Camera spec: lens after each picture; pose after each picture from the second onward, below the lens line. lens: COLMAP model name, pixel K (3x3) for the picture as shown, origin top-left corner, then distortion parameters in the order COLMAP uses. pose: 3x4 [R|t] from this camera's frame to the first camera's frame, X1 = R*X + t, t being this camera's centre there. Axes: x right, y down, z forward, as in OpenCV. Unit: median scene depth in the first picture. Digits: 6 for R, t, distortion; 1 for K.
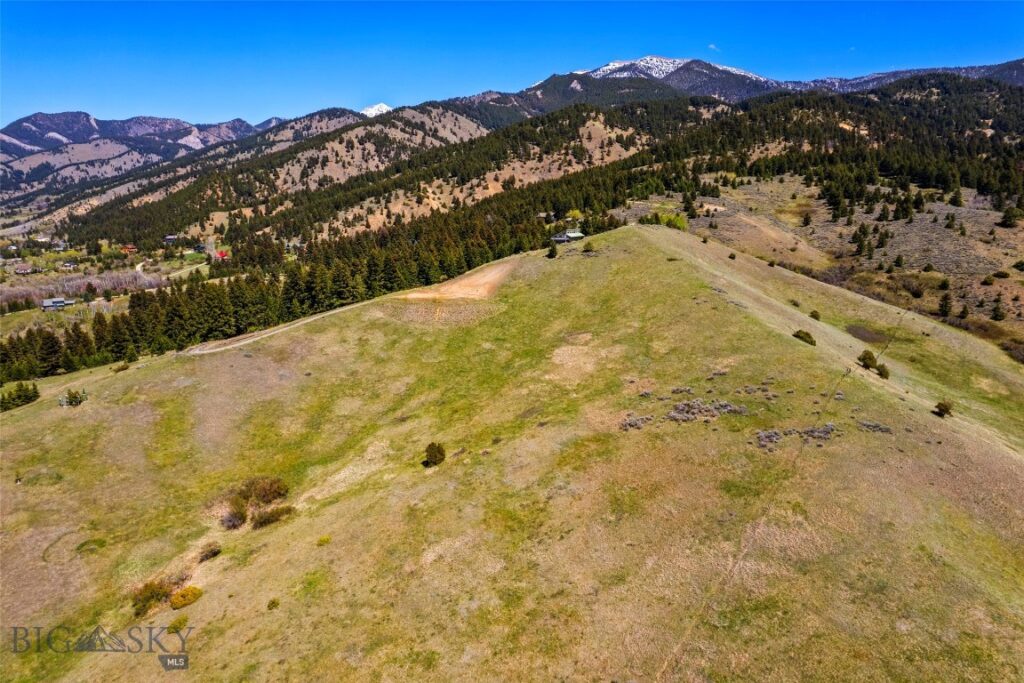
lens RADIAL K [[656.8, 0, 513.1], [0, 656.8, 334.3], [0, 0, 1]] dist [-0.075826, 0.078709]
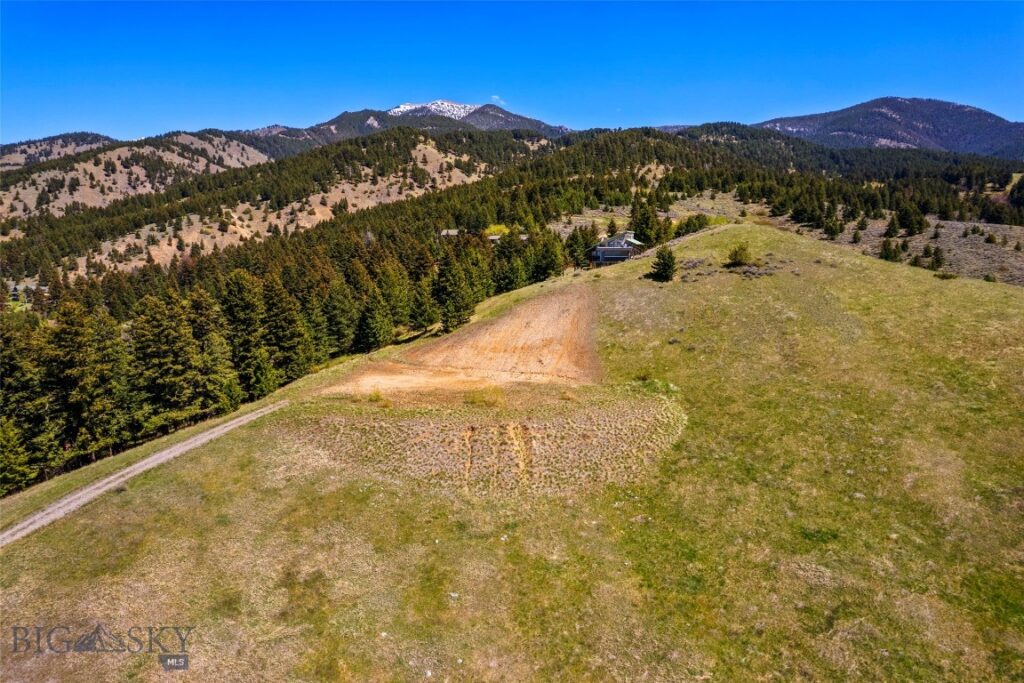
lens RADIAL K [[656.8, 0, 513.1], [0, 656.8, 334.3], [0, 0, 1]] dist [-0.075826, 0.078709]
pose [[0.949714, -0.040769, 0.310452, -0.055709], [0.061385, 0.996490, -0.056925, -0.017576], [-0.307041, 0.073120, 0.948883, 0.177328]]
